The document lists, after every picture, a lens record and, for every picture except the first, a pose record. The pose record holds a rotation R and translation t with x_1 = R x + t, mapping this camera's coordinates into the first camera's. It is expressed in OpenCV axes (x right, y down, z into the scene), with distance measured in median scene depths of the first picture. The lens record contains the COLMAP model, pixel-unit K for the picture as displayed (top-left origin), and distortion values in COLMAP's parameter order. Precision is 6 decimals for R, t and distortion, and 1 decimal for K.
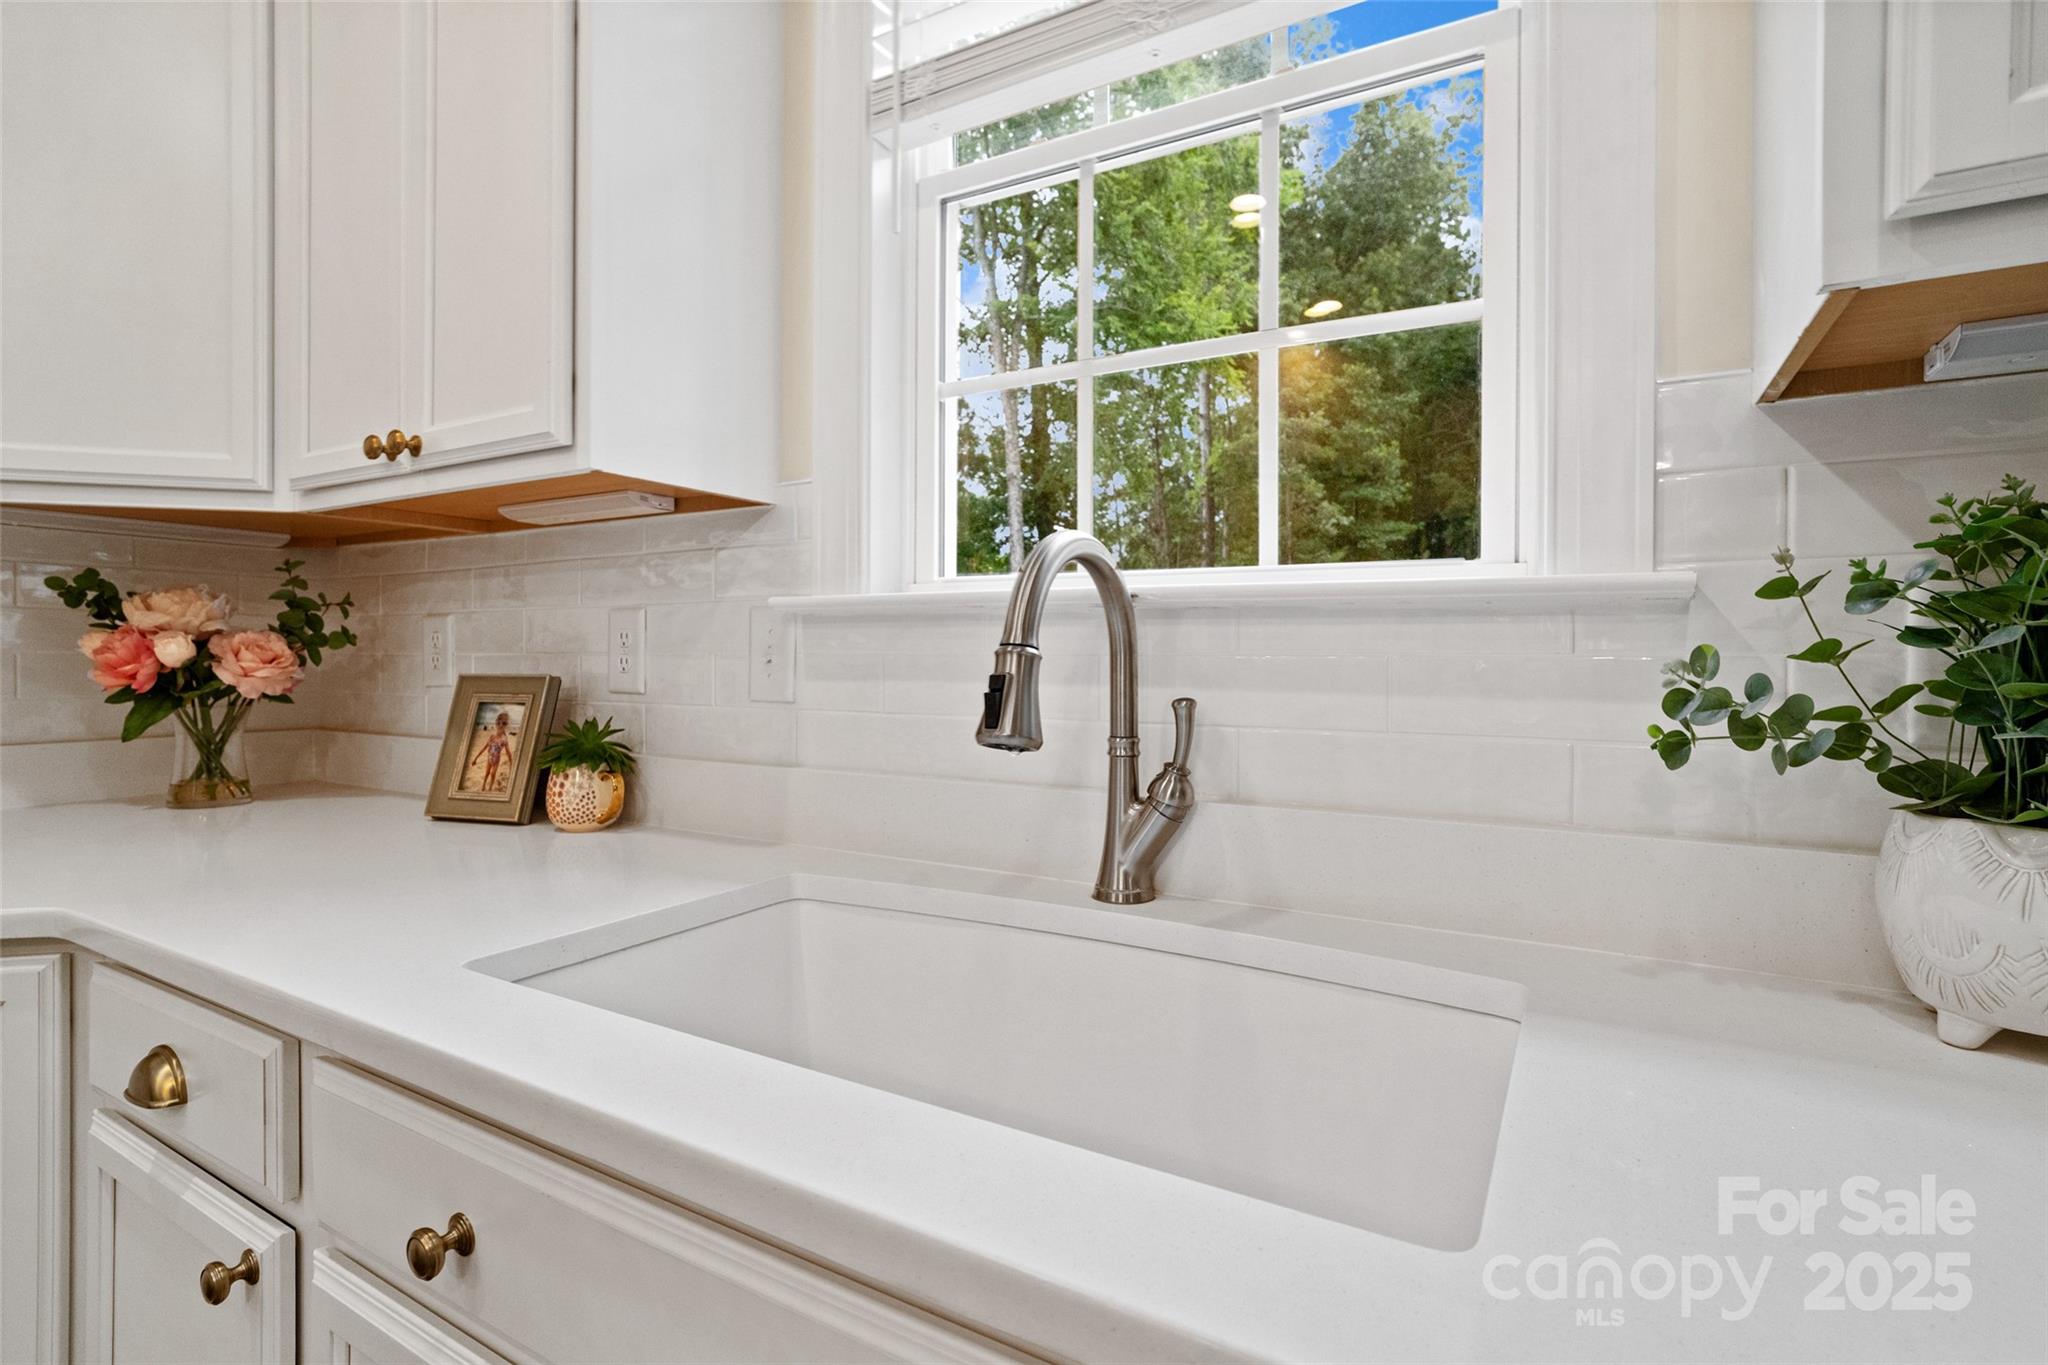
lens RADIAL K [[987.1, 0, 1015.8], [0, 987.1, 672.9], [0, 0, 1]] dist [-0.009120, 0.005498]
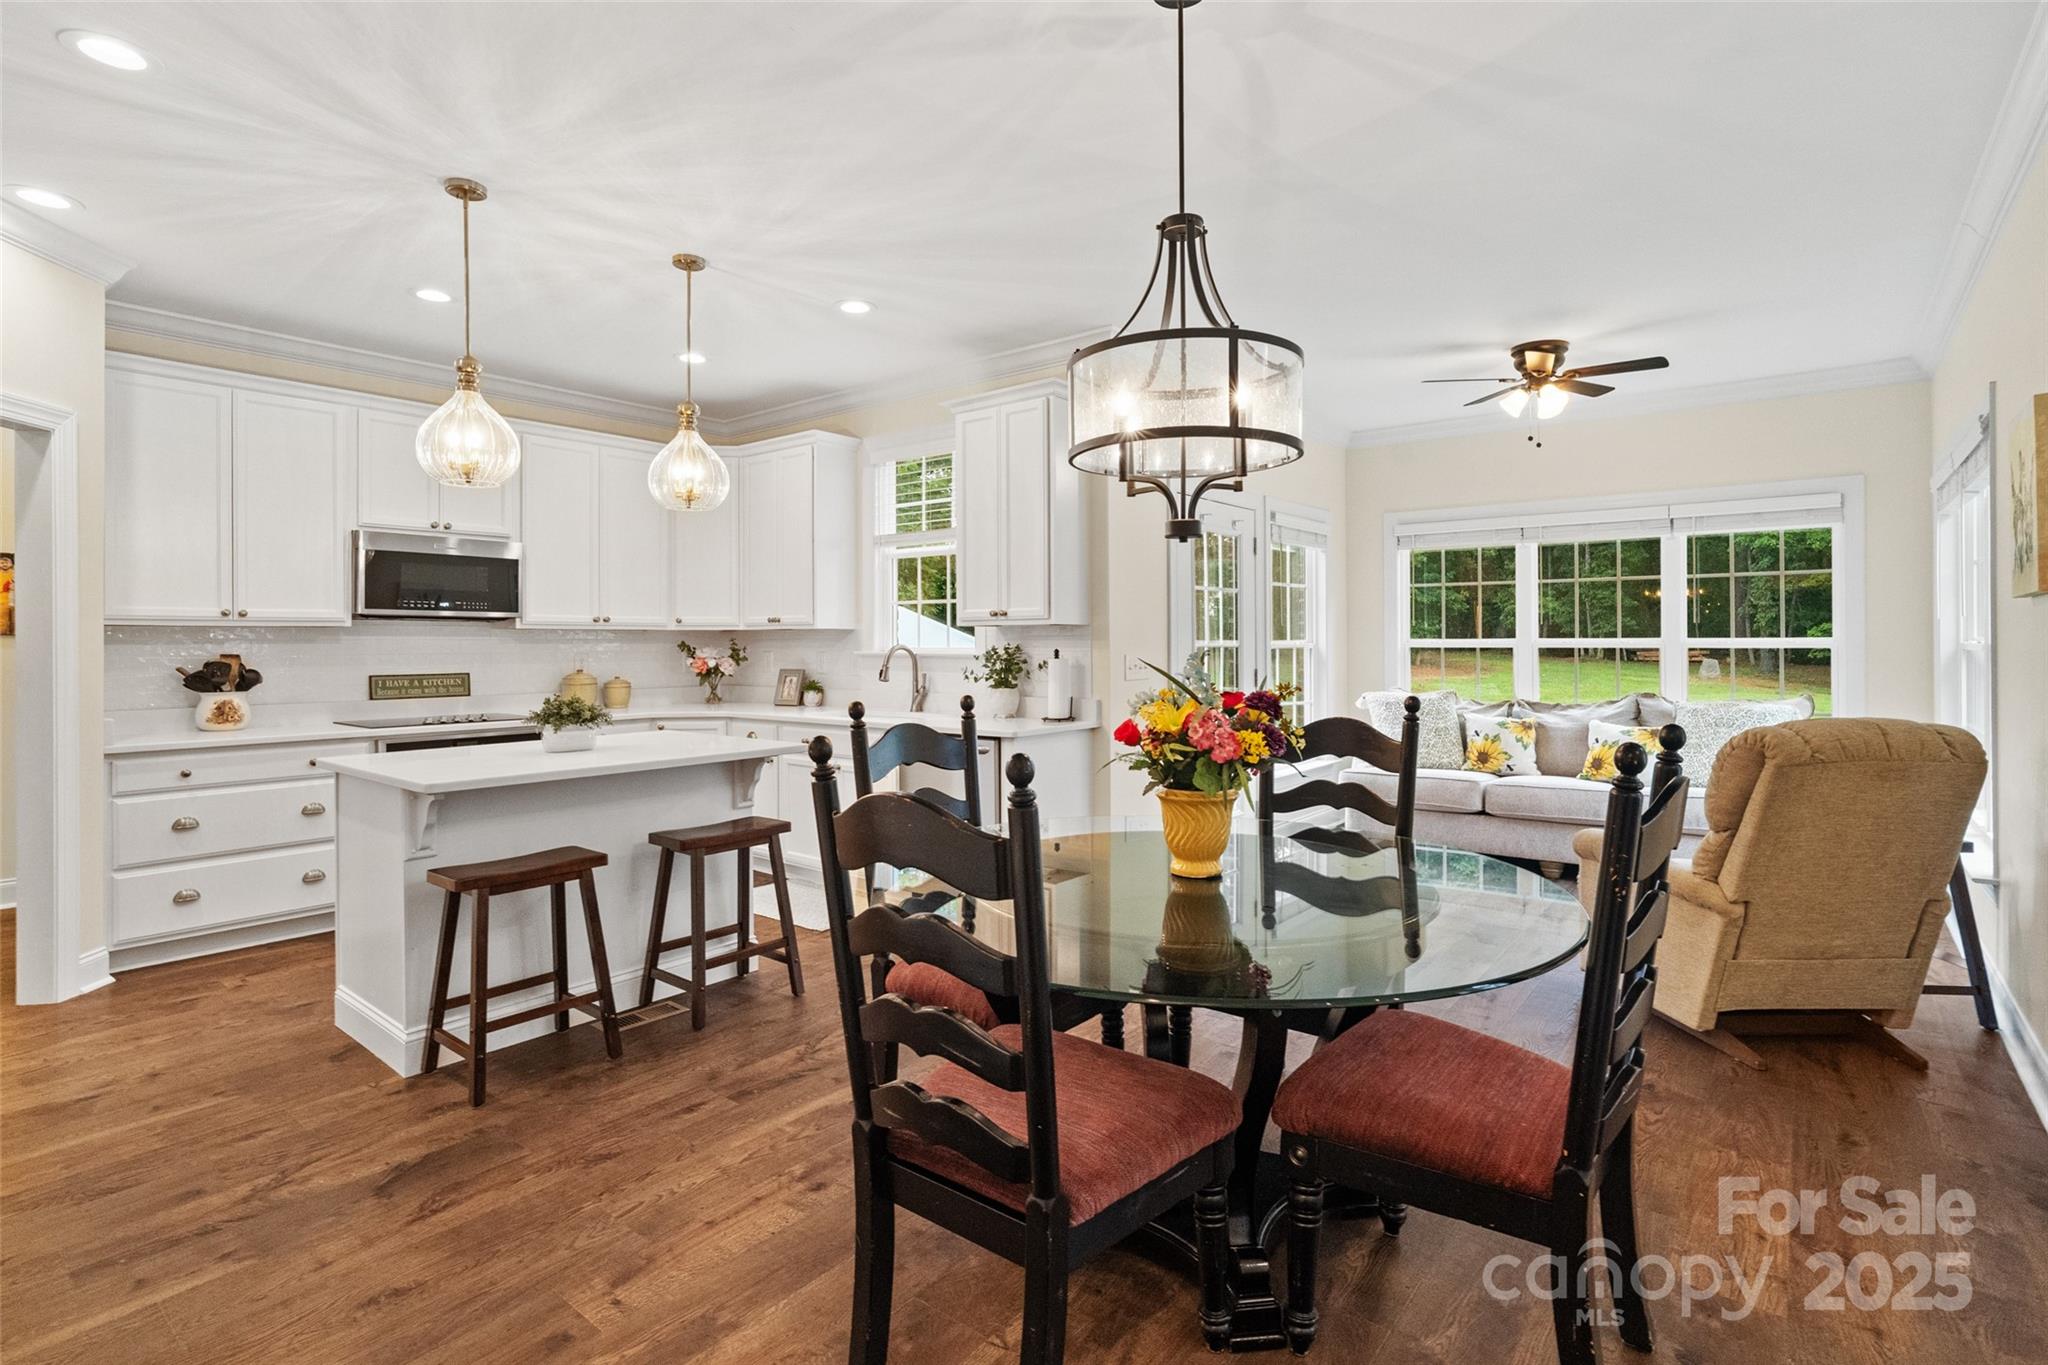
lens RADIAL K [[987.1, 0, 1017.9], [0, 987.1, 640.5], [0, 0, 1]] dist [-0.009120, 0.005498]
pose [[0.989908, -0.012105, -0.141193, 1.078812], [0.009711, 0.999797, -0.017629, -0.038443], [0.141377, 0.016080, 0.989825, -3.203410]]
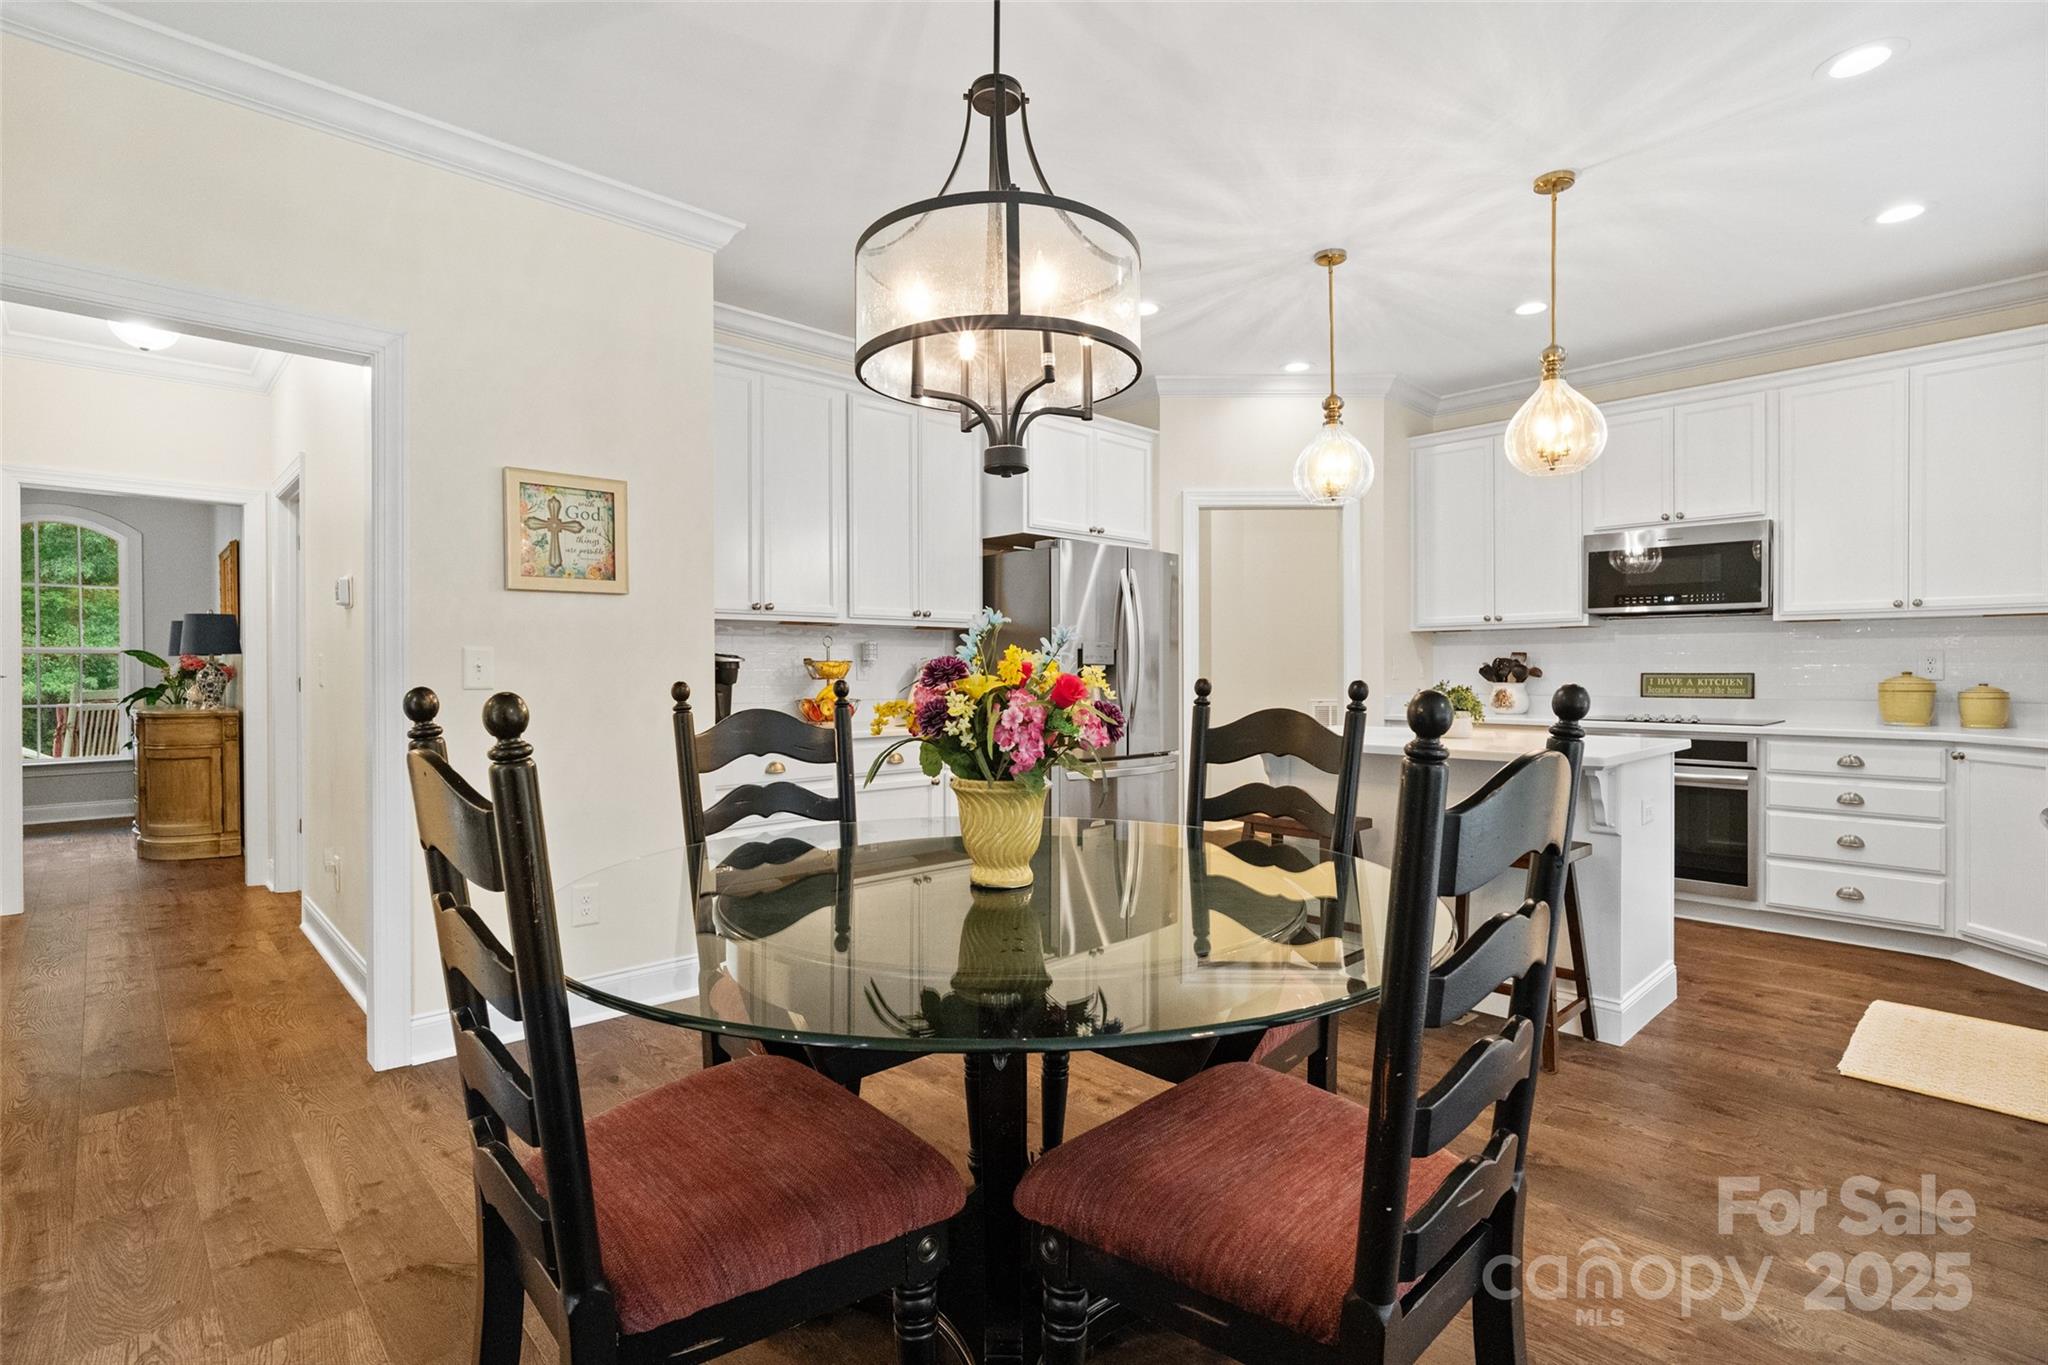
lens RADIAL K [[987.1, 0, 1031.3], [0, 987.1, 693.3], [0, 0, 1]] dist [-0.009120, 0.005498]
pose [[-0.261853, 0.017488, -0.964949, 2.420200], [-0.011665, 0.999705, 0.021284, 0.029047], [0.965037, 0.016830, -0.261572, -1.158999]]
